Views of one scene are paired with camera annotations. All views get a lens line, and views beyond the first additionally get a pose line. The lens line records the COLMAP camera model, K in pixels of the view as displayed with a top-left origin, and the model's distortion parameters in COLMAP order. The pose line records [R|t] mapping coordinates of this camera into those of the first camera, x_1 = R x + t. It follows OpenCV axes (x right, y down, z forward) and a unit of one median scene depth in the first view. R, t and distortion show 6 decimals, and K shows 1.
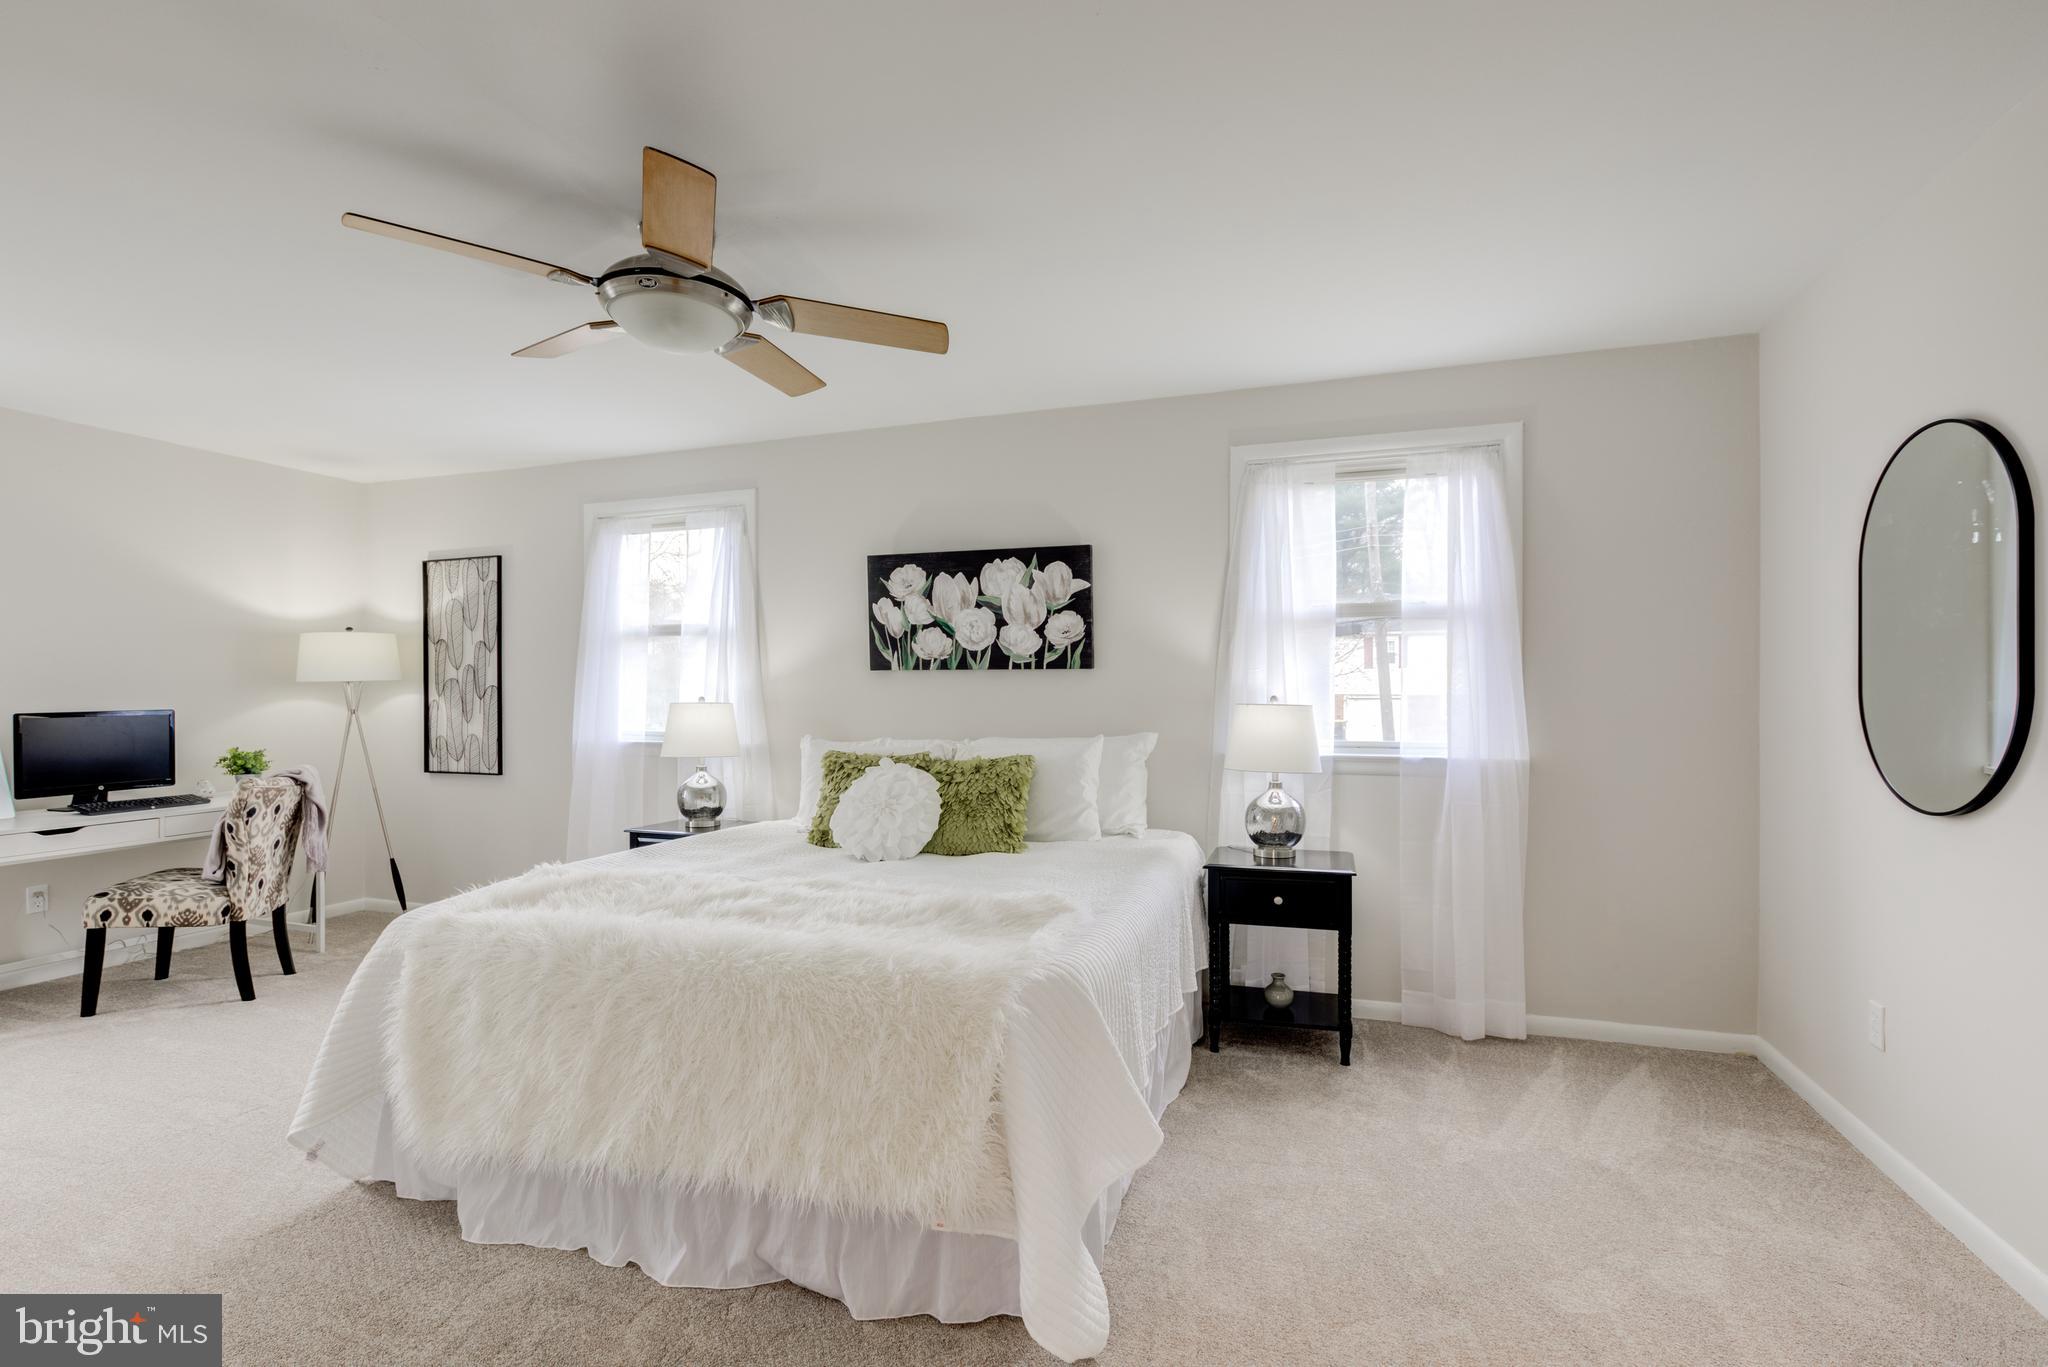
lens RADIAL K [[964.9, 0, 1032.3], [0, 964.9, 699.3], [0, 0, 1]] dist [0.000352, 0.001459]
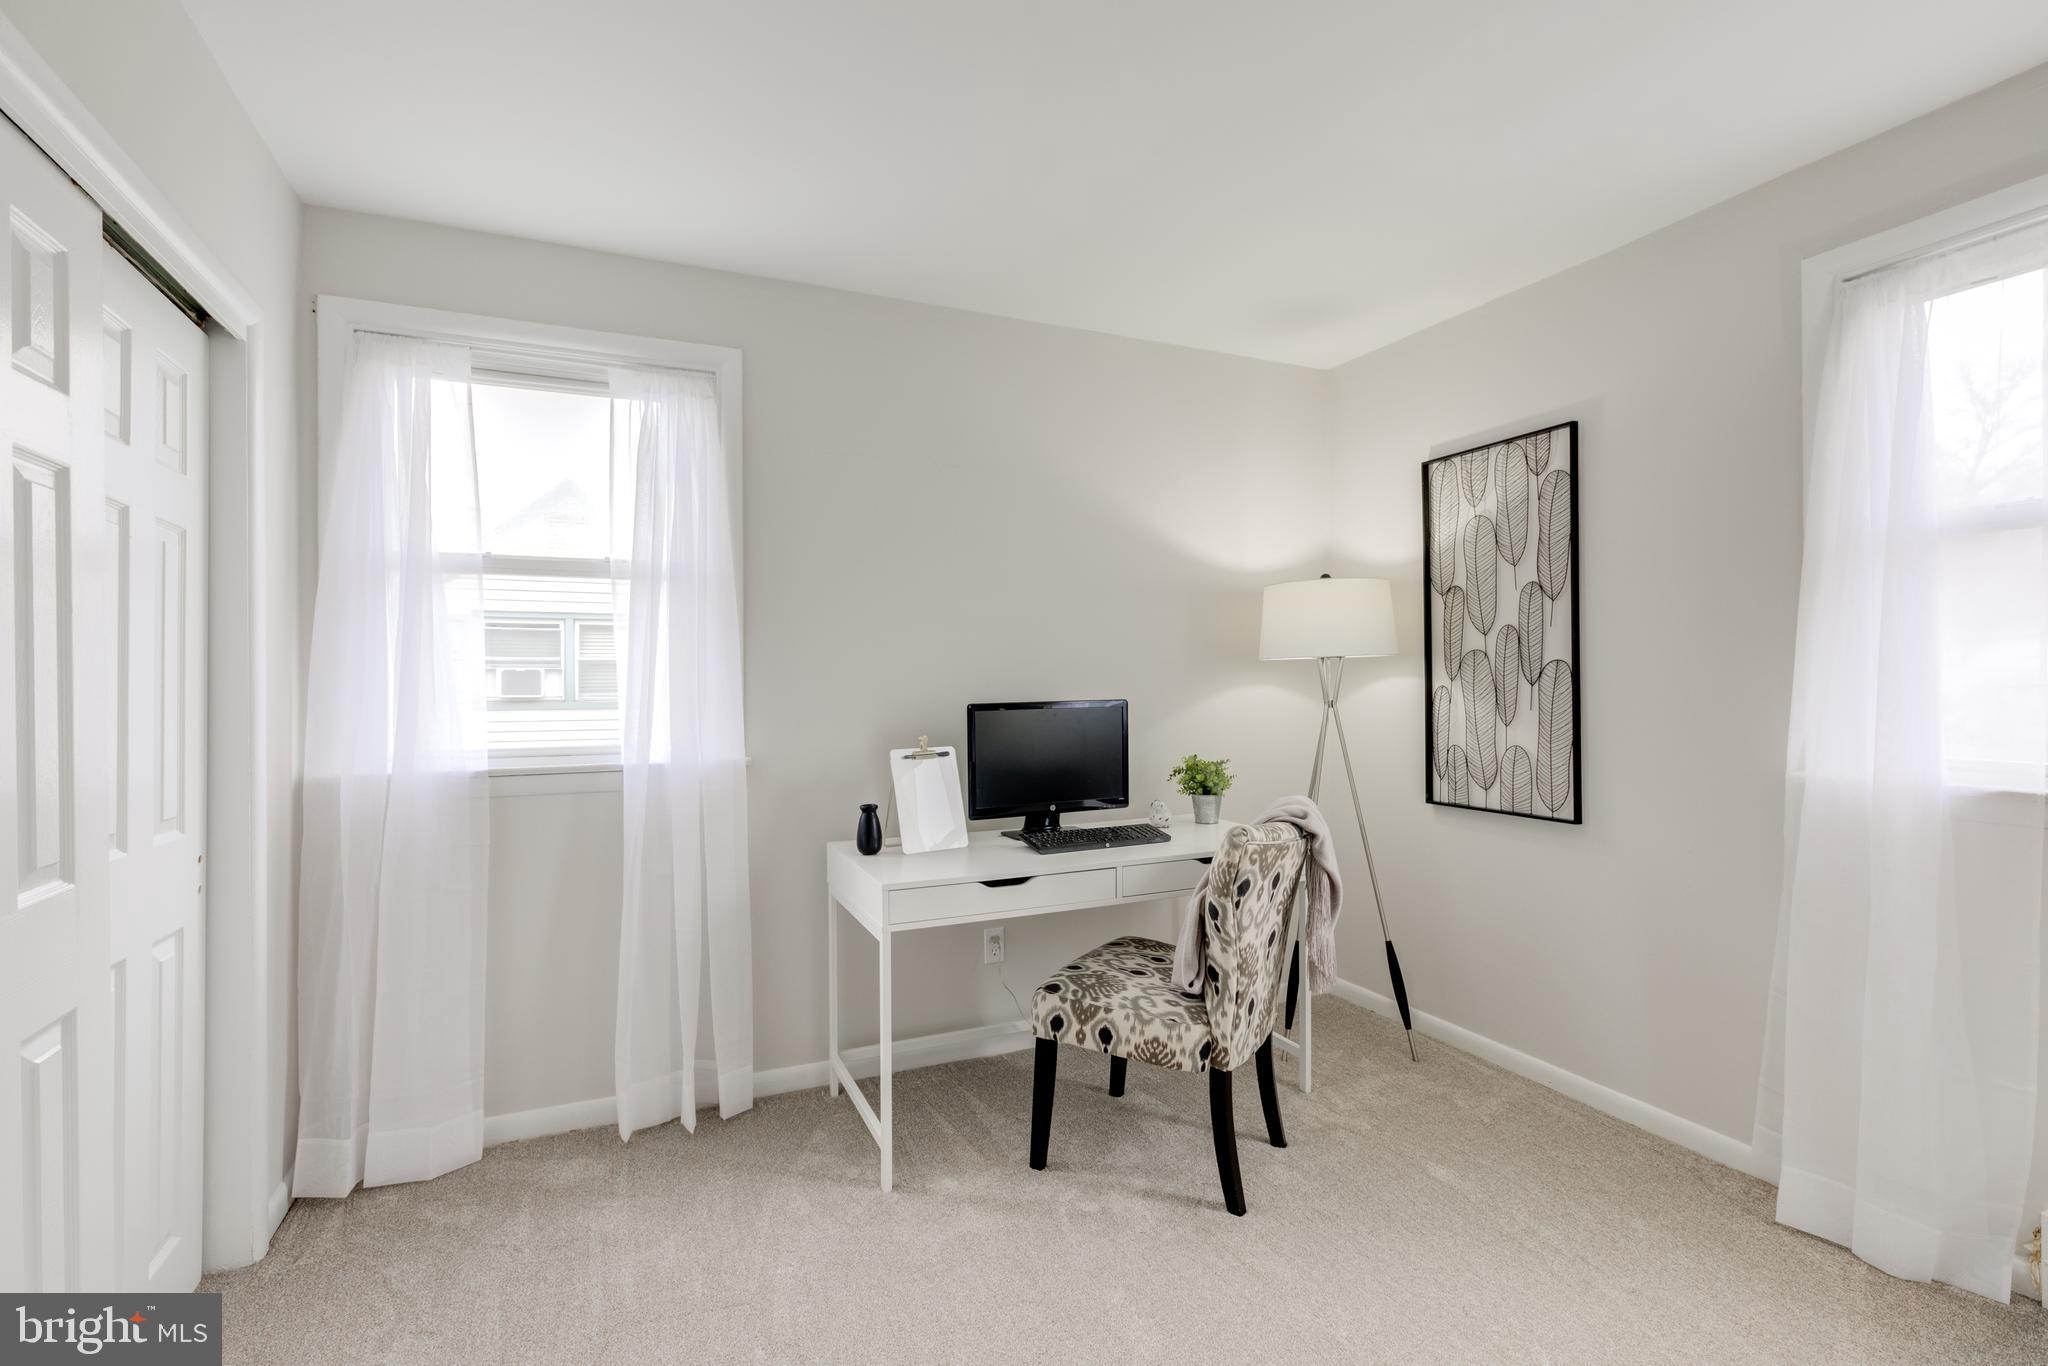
lens RADIAL K [[943.4, 0, 1029.8], [0, 943.4, 683.7], [0, 0, 1]] dist [0.000073, 0.000267]
pose [[0.699043, -0.002725, -0.715074, -0.477718], [0.001180, 0.999996, -0.002657, 0.000487], [0.715078, 0.001014, 0.699044, 0.501684]]
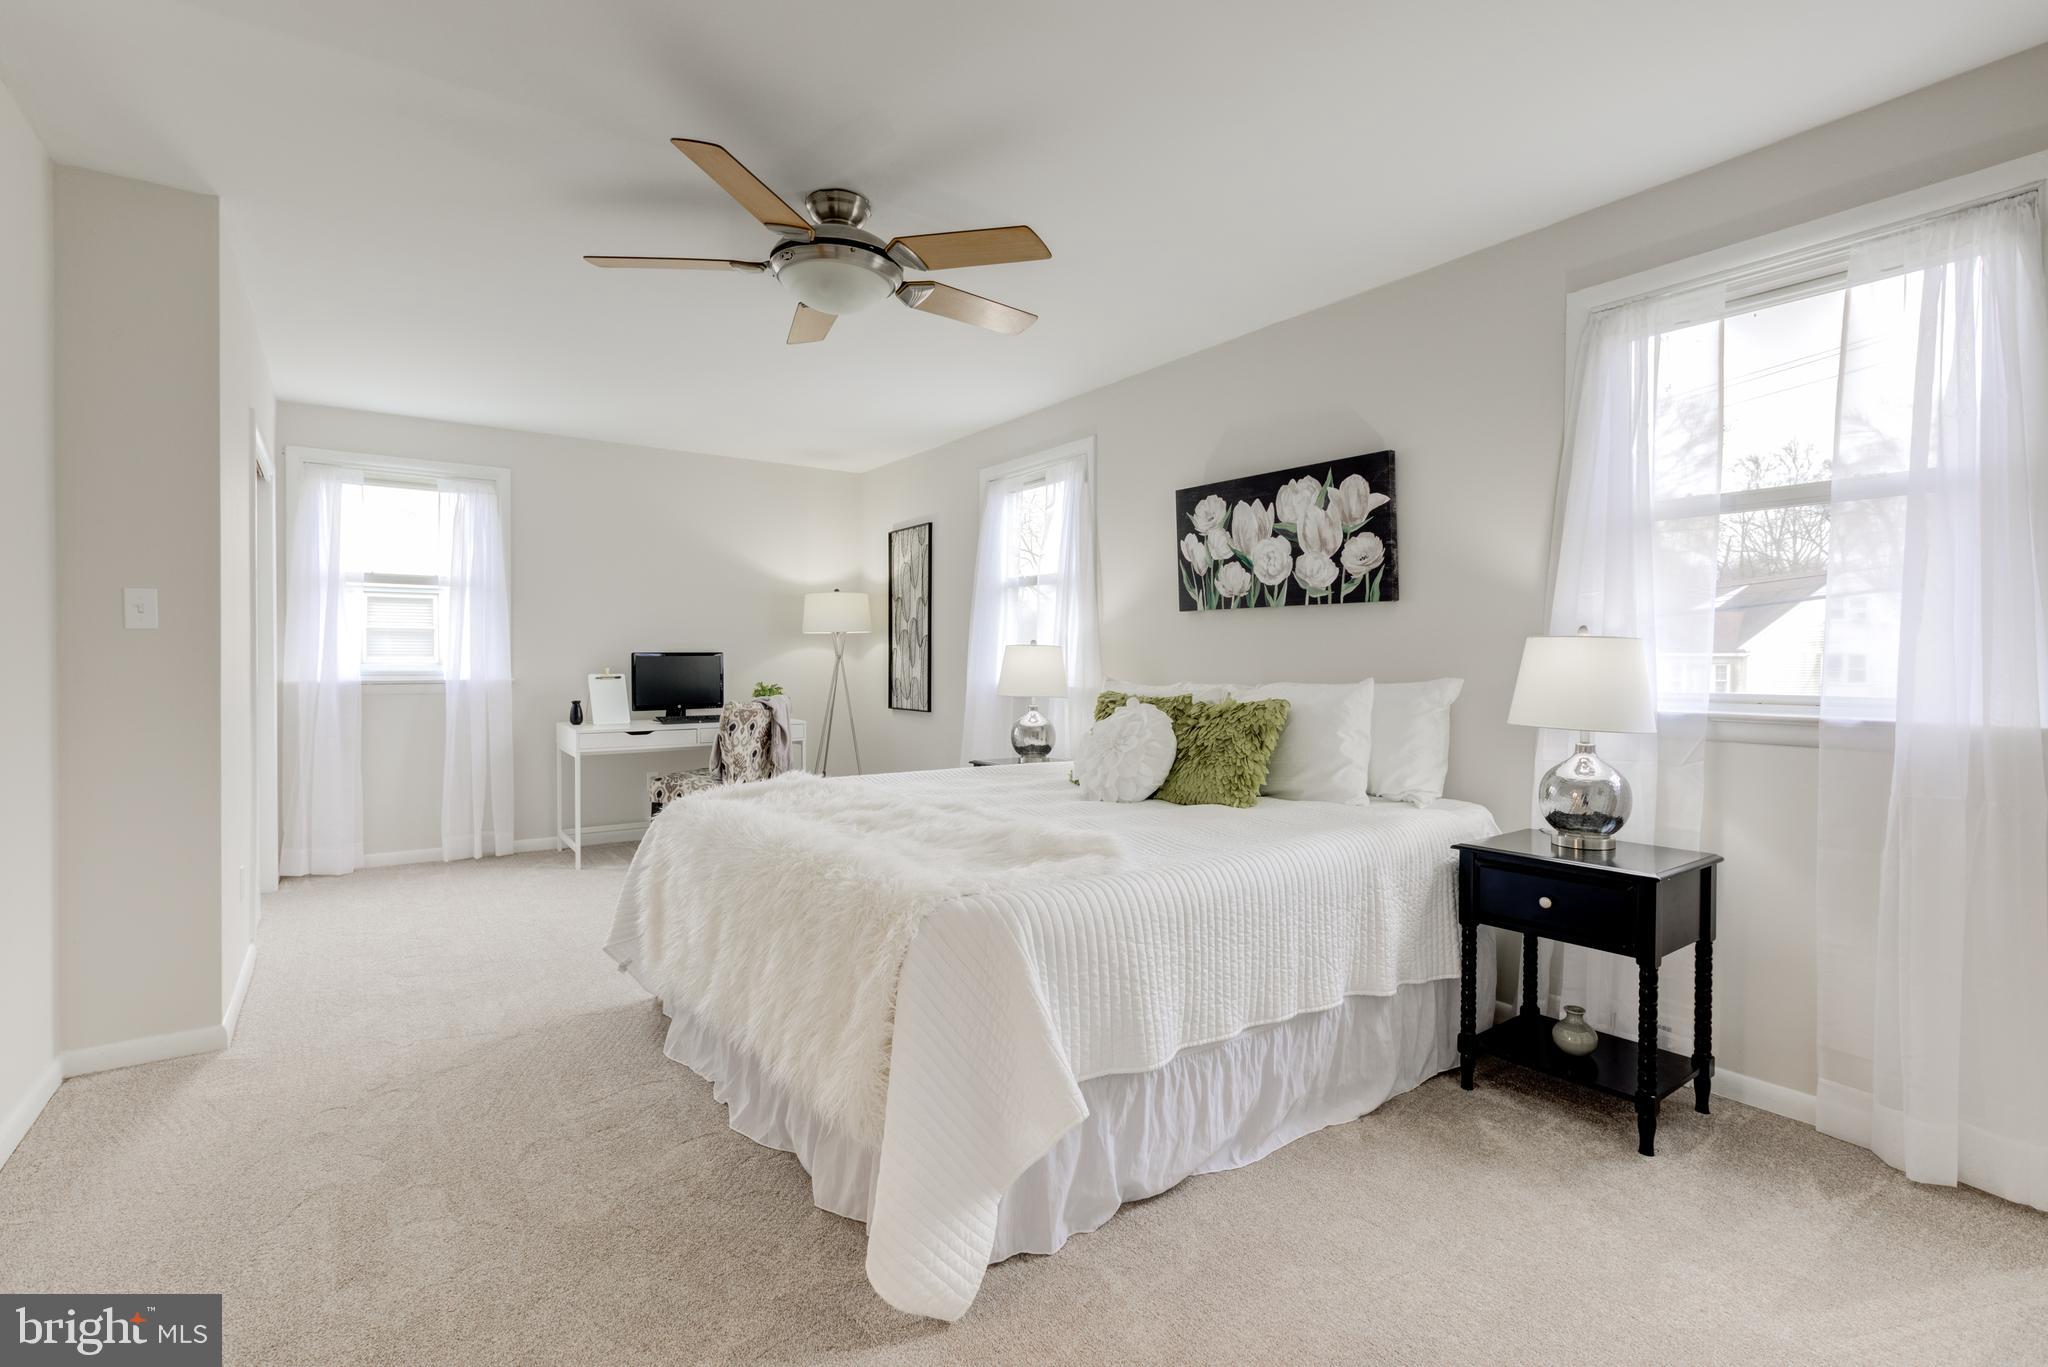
lens RADIAL K [[989.1, 0, 1021.9], [0, 989.1, 675.1], [0, 0, 1]] dist [0.001640, 0.001275]
pose [[0.806778, 0.014179, -0.590684, 0.299624], [-0.010599, 0.999898, 0.009526, 0.026628], [0.590759, -0.001424, 0.806847, 0.128830]]
